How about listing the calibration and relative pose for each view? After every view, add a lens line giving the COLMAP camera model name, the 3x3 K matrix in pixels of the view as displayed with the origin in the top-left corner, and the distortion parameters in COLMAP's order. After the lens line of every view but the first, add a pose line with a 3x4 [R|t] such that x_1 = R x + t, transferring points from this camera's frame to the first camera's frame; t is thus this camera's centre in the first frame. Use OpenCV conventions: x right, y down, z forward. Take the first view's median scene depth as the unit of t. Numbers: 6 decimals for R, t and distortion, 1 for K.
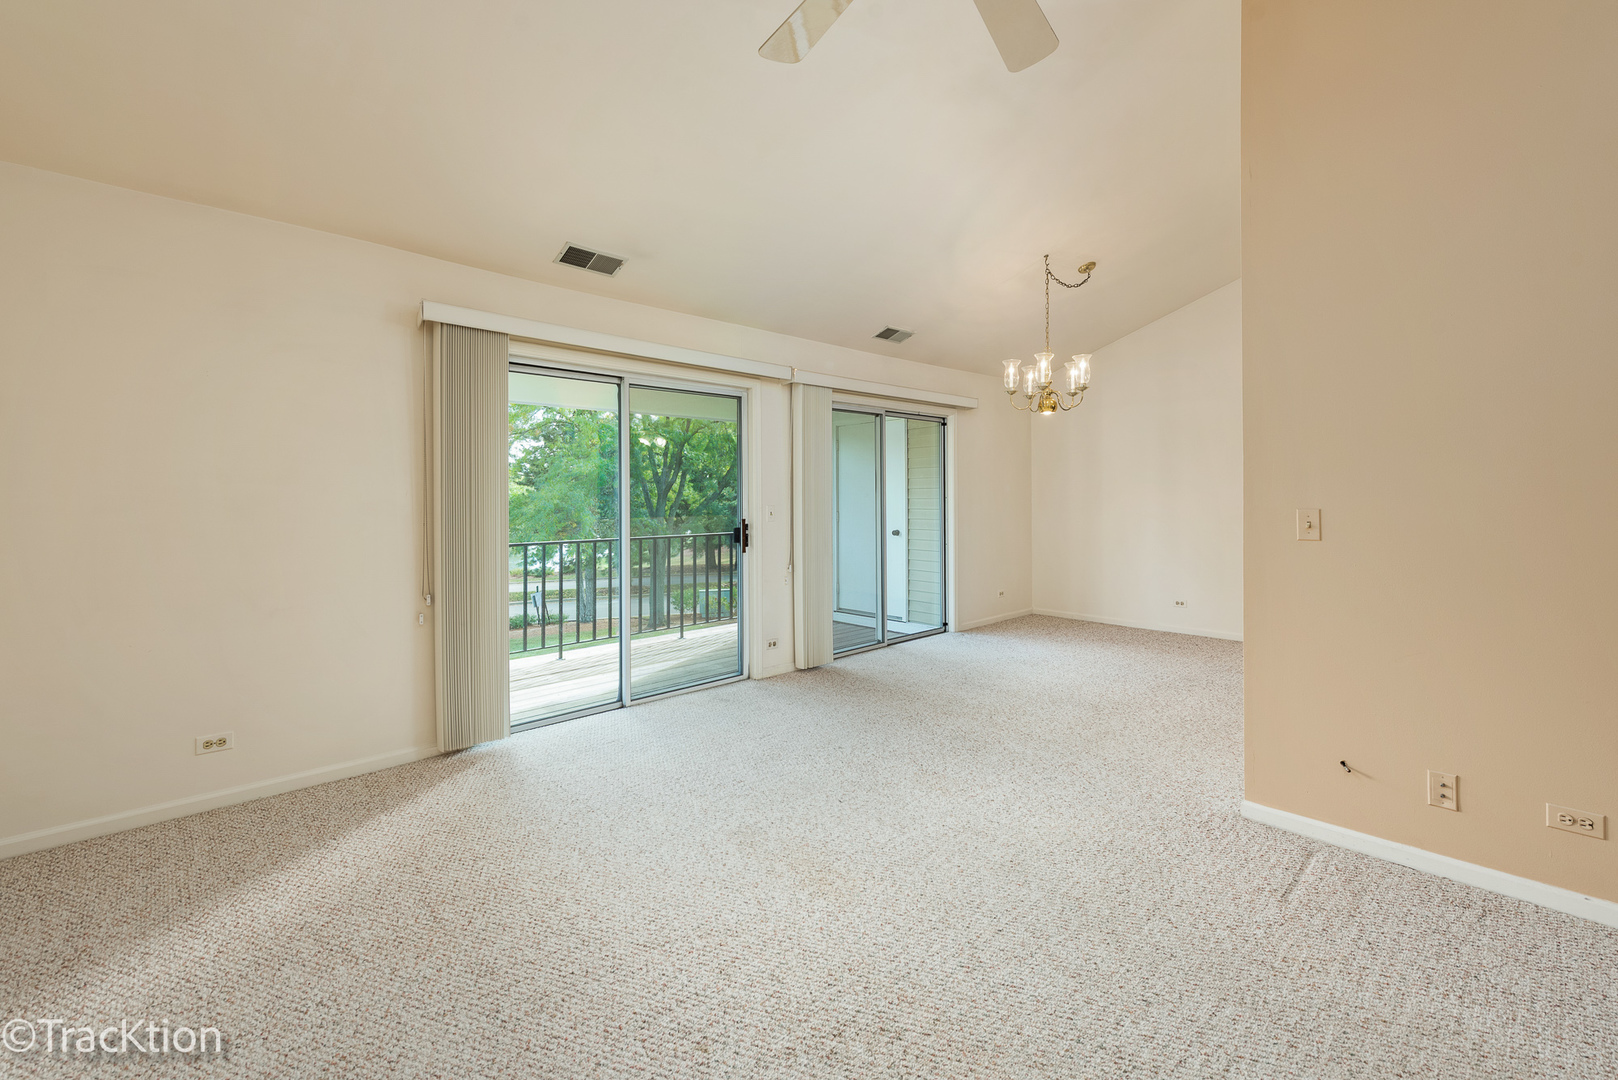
lens RADIAL K [[679.0, 0, 810.5], [0, 679.0, 495.6], [0, 0, 1]] dist [0.003367, -0.000154]
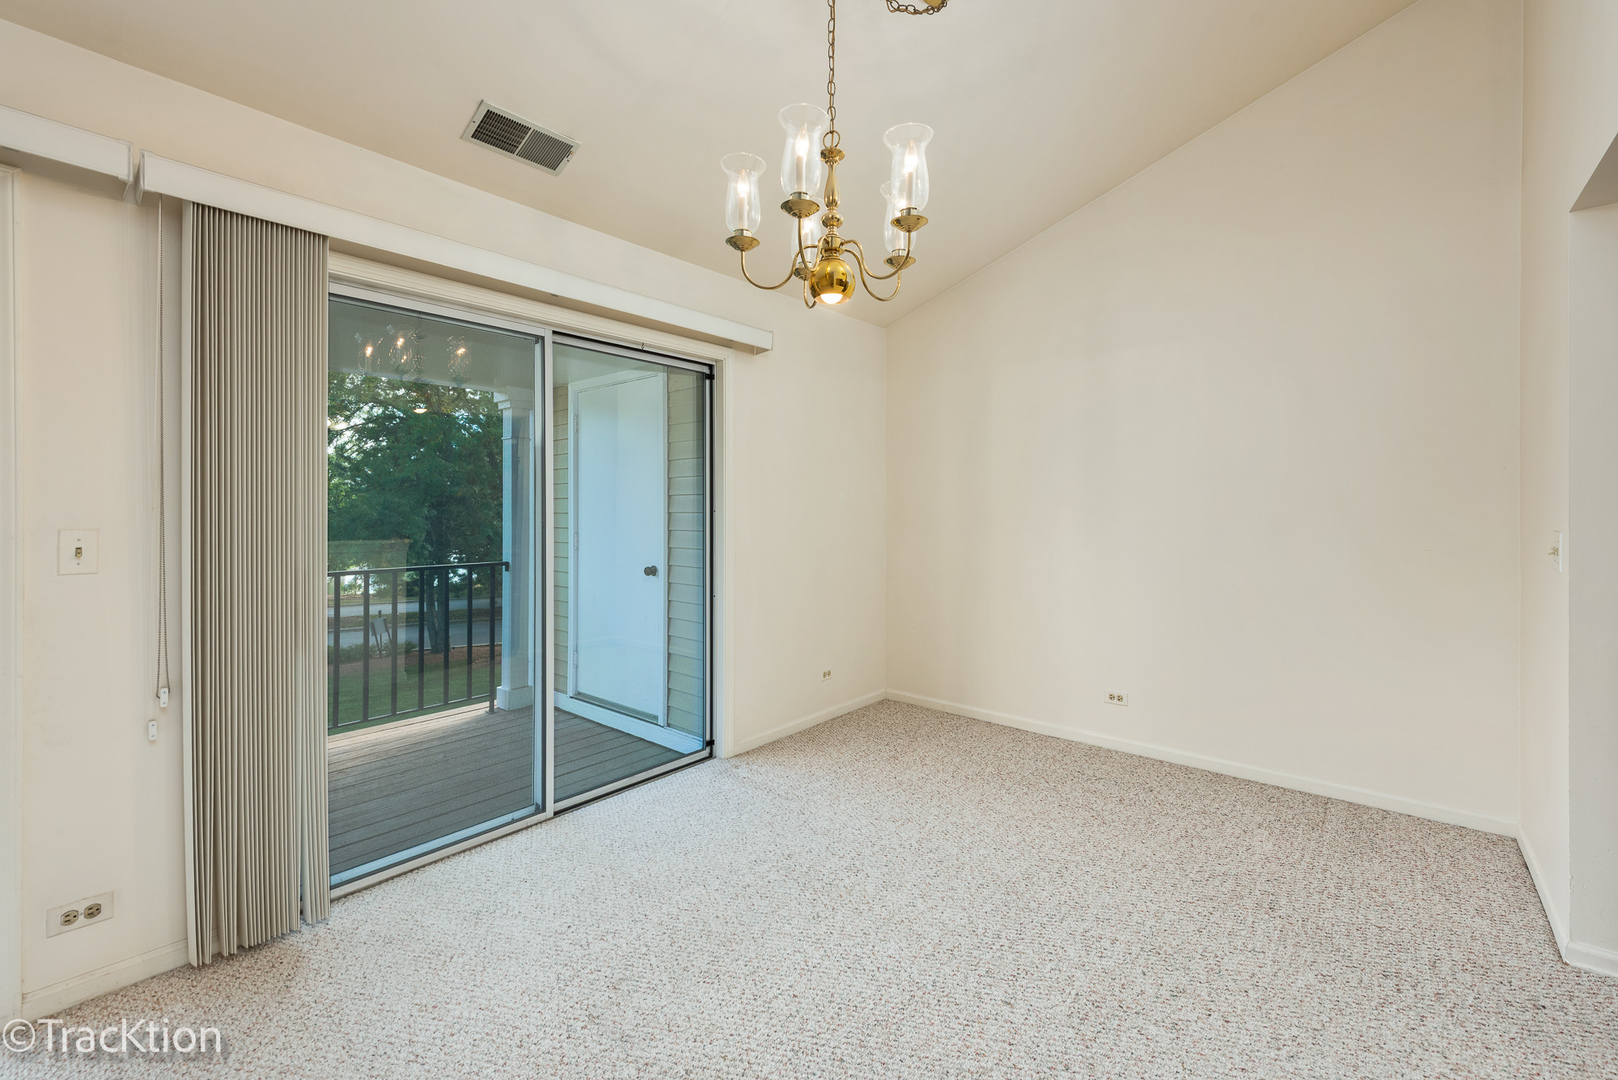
lens RADIAL K [[679.0, 0, 817.4], [0, 679.0, 510.7], [0, 0, 1]] dist [0.003367, -0.000154]
pose [[0.992798, 0.005728, 0.119660, 0.243111], [-0.006346, 0.999968, 0.004783, -0.000436], [-0.119628, -0.005508, 0.992803, 0.501243]]
